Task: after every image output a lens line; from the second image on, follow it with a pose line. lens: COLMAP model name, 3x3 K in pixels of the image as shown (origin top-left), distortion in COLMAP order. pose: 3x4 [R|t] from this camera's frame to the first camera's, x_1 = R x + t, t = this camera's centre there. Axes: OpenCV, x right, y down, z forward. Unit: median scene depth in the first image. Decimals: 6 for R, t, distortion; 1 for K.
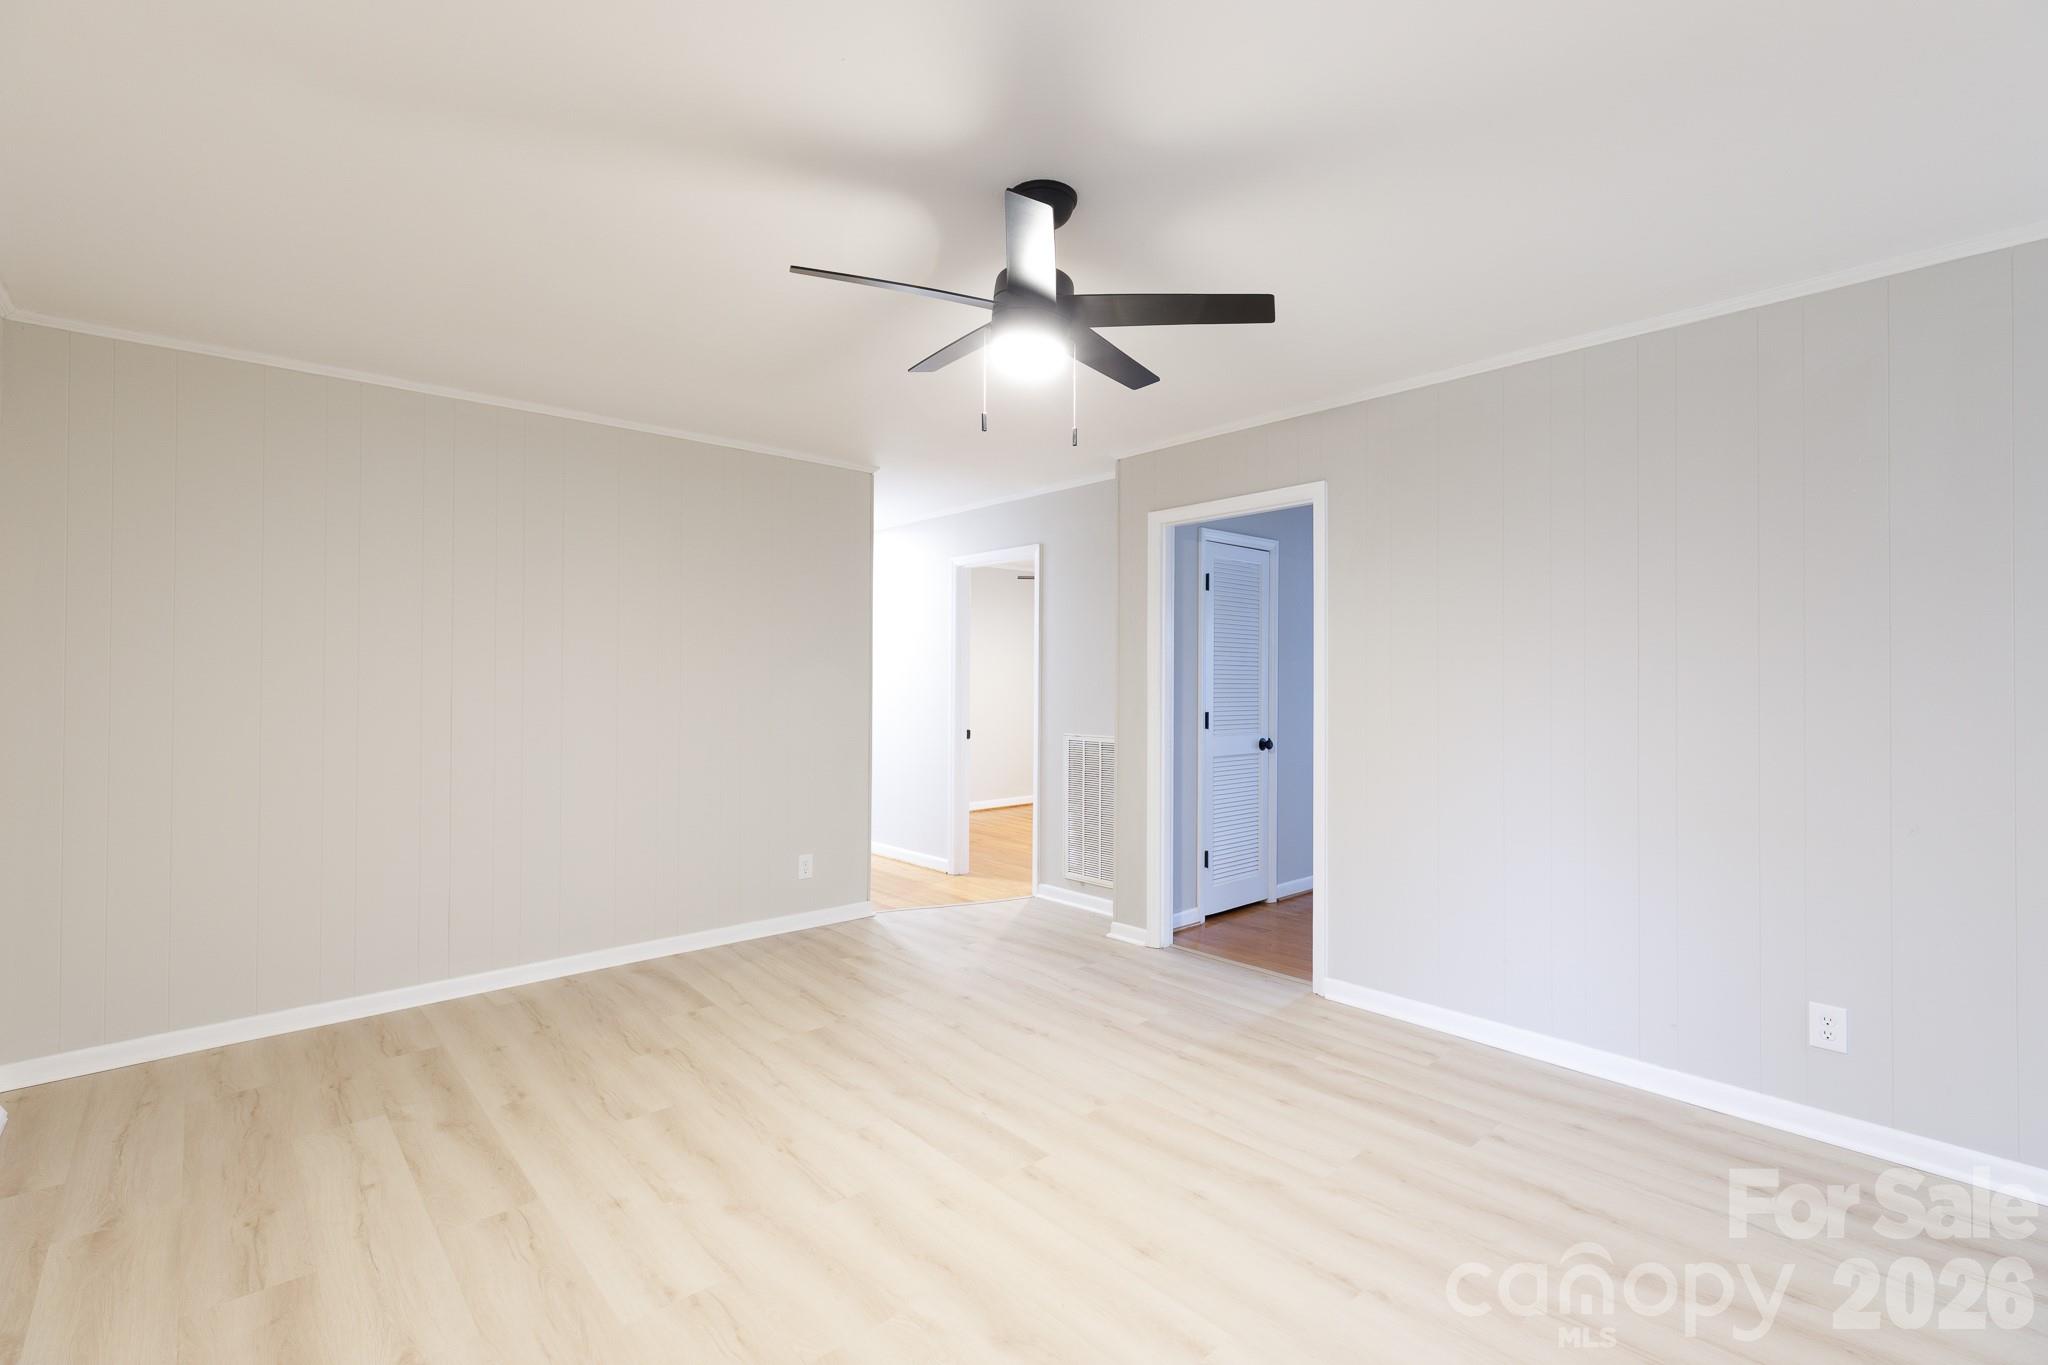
lens RADIAL K [[918.4, 0, 1023.7], [0, 918.4, 672.9], [0, 0, 1]] dist [0.003427, -0.000222]
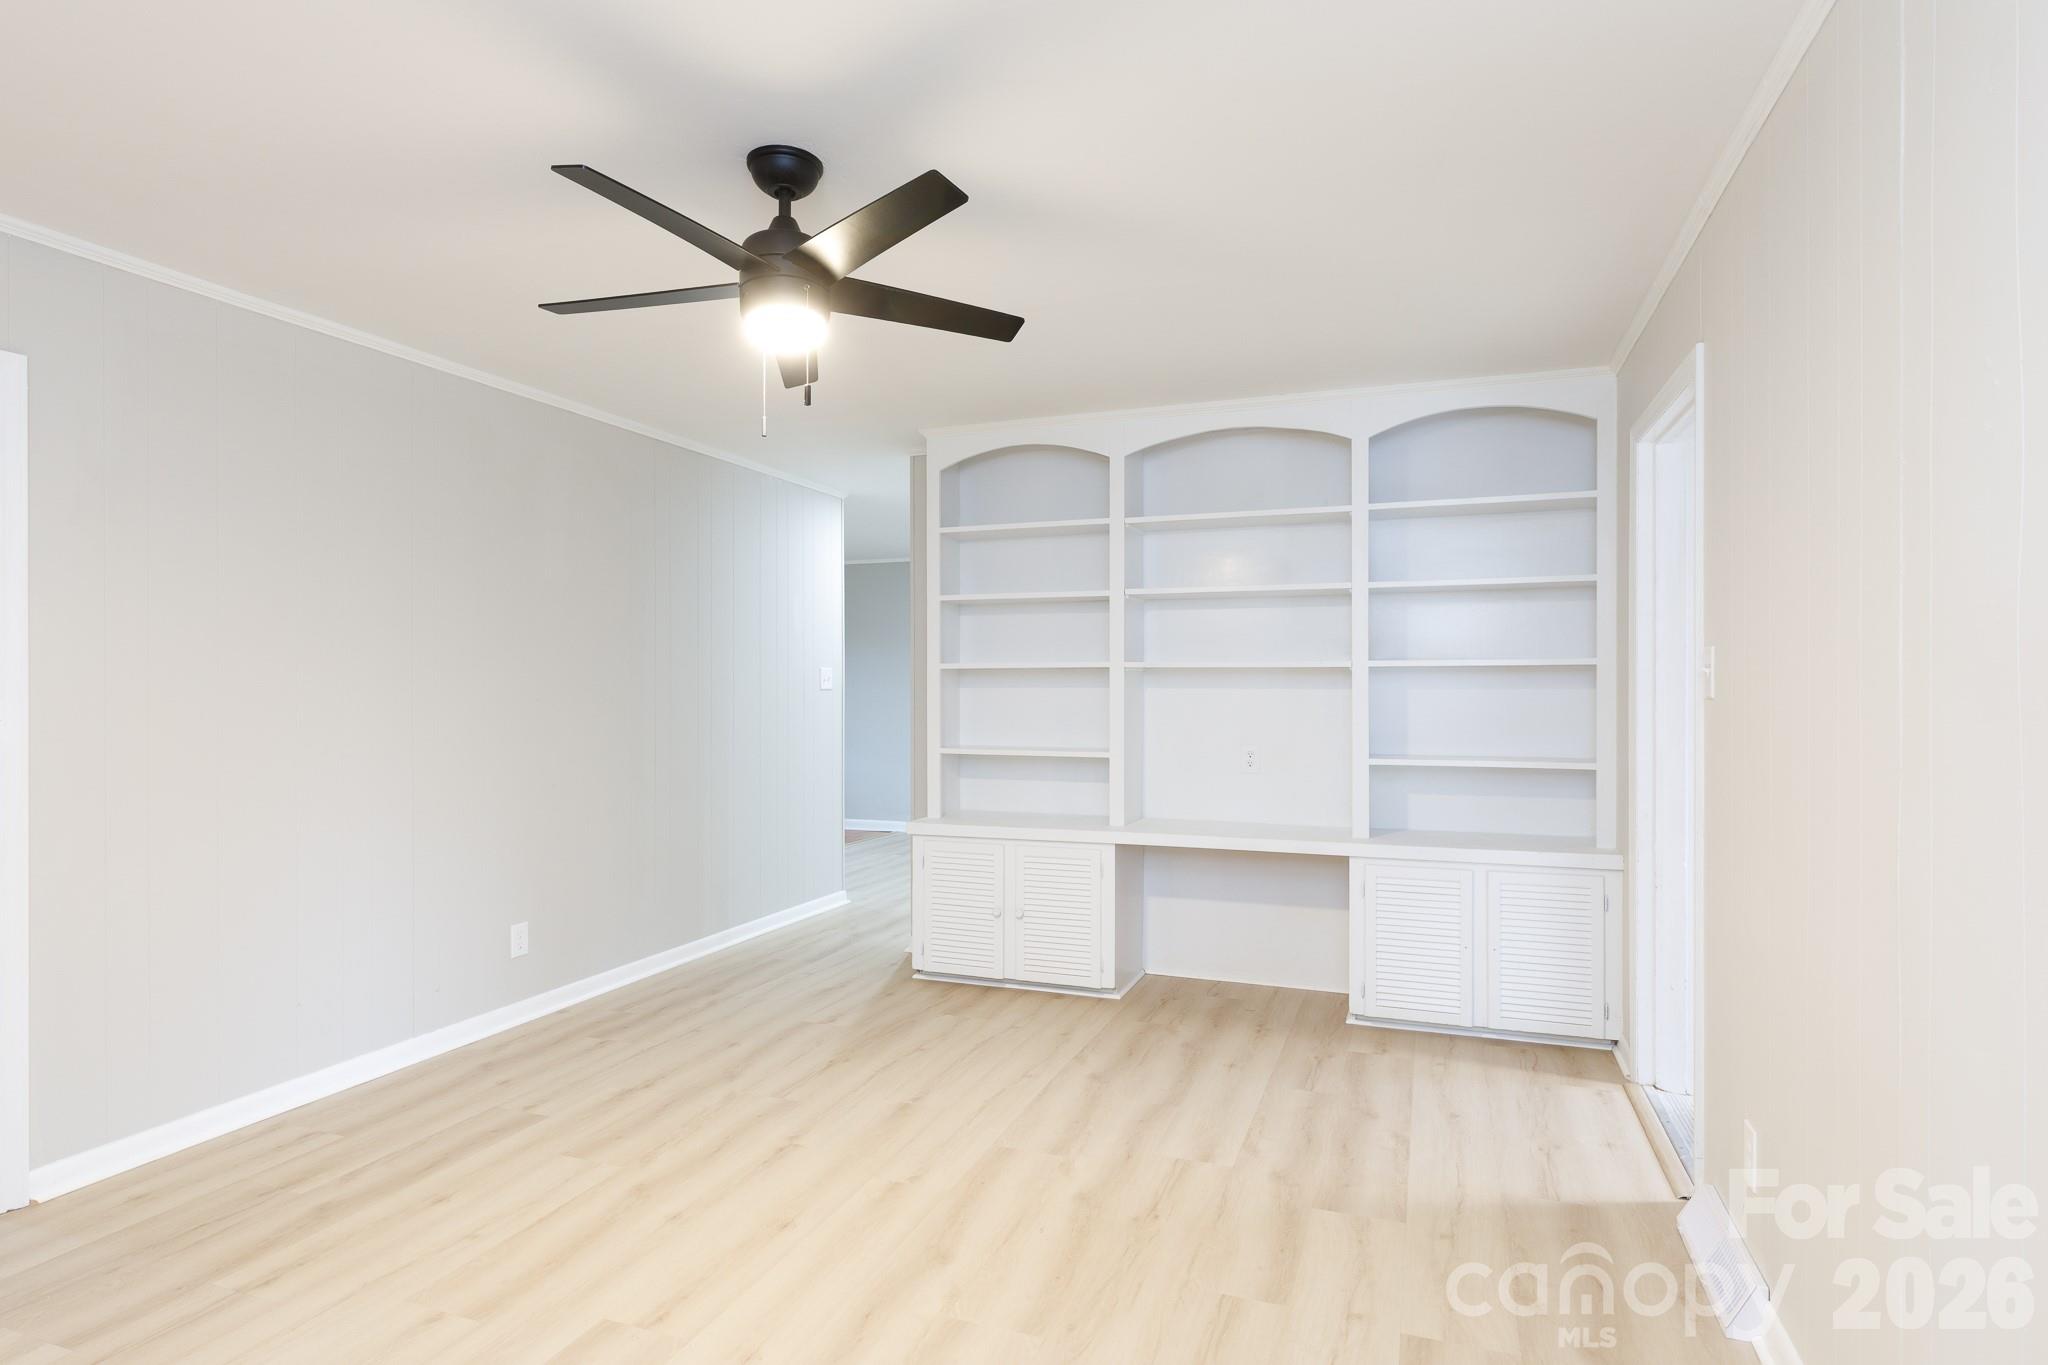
lens RADIAL K [[1074.2, 0, 1032.2], [0, 1074.2, 669.2], [0, 0, 1]] dist [0.019218, 0.000279]
pose [[-0.461035, 0.011043, 0.887313, -0.802700], [-0.008944, 0.999814, -0.017090, 0.005441], [-0.887337, -0.015815, -0.460850, 0.960780]]
